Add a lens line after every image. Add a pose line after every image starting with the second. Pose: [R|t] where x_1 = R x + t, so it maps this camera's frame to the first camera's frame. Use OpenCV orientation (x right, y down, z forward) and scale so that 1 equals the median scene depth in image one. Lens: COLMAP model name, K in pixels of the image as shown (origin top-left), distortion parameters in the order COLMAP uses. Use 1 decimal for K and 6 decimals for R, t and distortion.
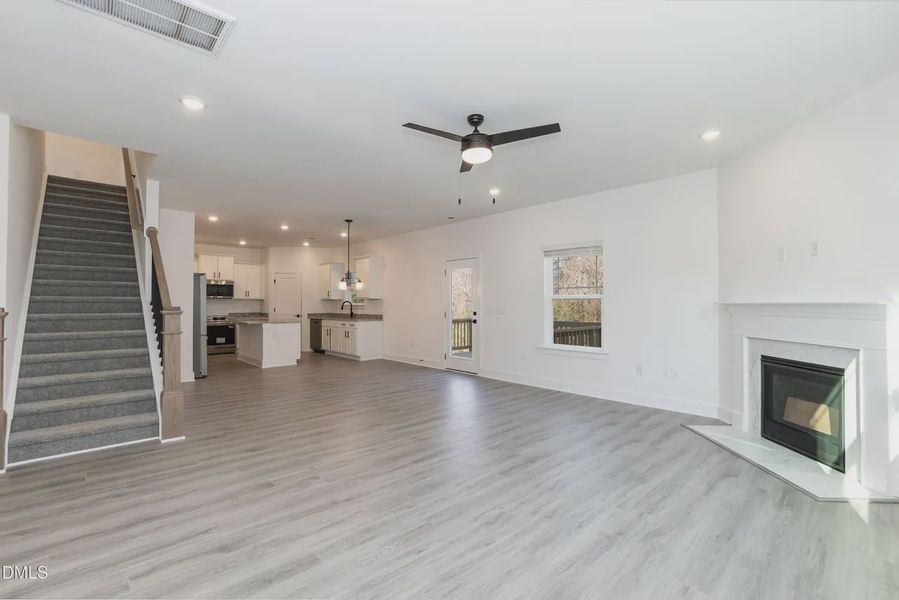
lens RADIAL K [[402.6, 0, 453.5], [0, 402.6, 303.8], [0, 0, 1]] dist [-0.006200, -0.000269]
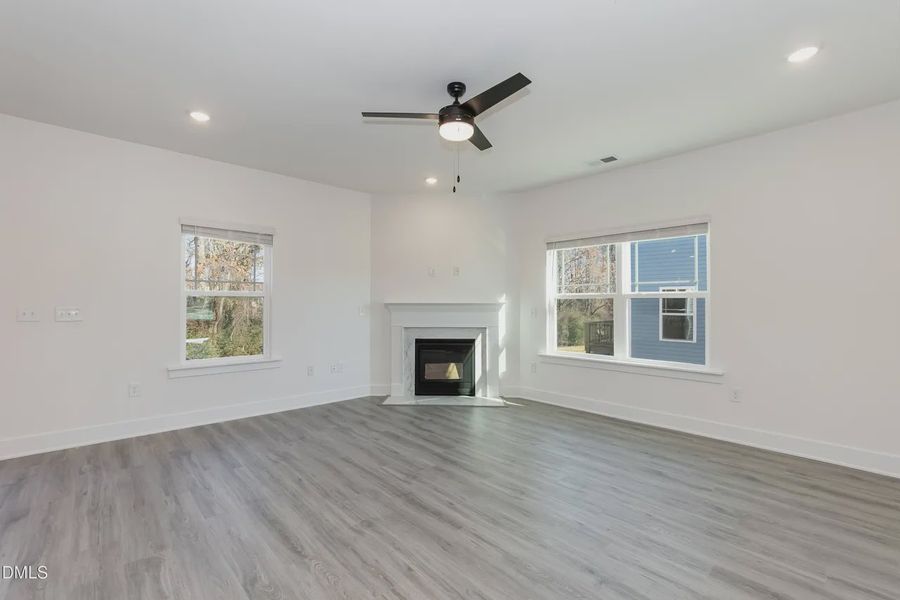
lens RADIAL K [[403.0, 0, 451.6], [0, 403.0, 303.2], [0, 0, 1]] dist [-0.006200, -0.000269]
pose [[-0.005383, 0.003638, 0.999979, -0.720818], [-0.003991, 0.999985, -0.003660, 0.002693], [-0.999978, -0.004011, -0.005369, 0.911372]]
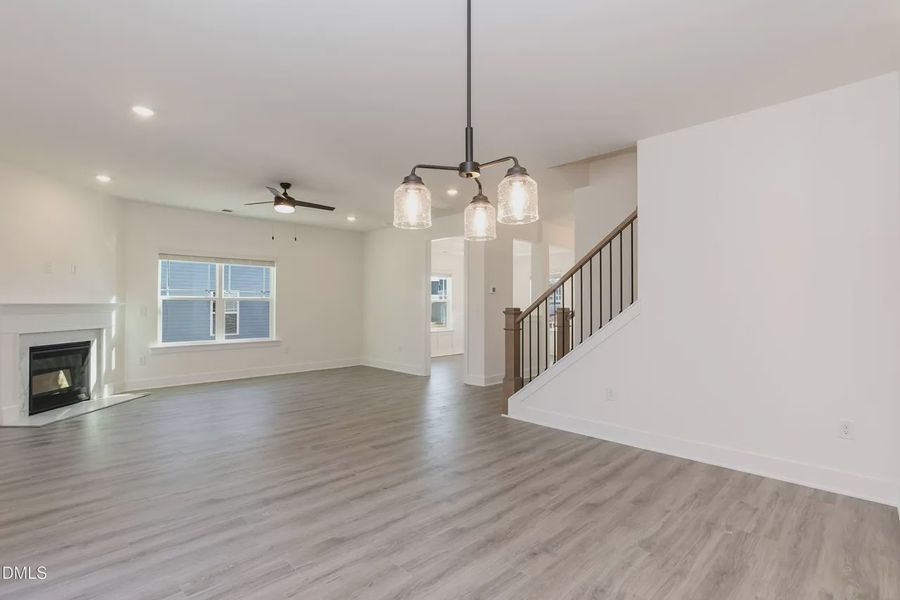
lens RADIAL K [[403.0, 0, 447.9], [0, 403.0, 301.4], [0, 0, 1]] dist [-0.006200, -0.000269]
pose [[-0.999793, 0.005064, -0.019726, -0.474299], [0.005308, 0.999910, -0.012336, 0.012987], [0.019662, -0.012438, -0.999729, 2.305105]]
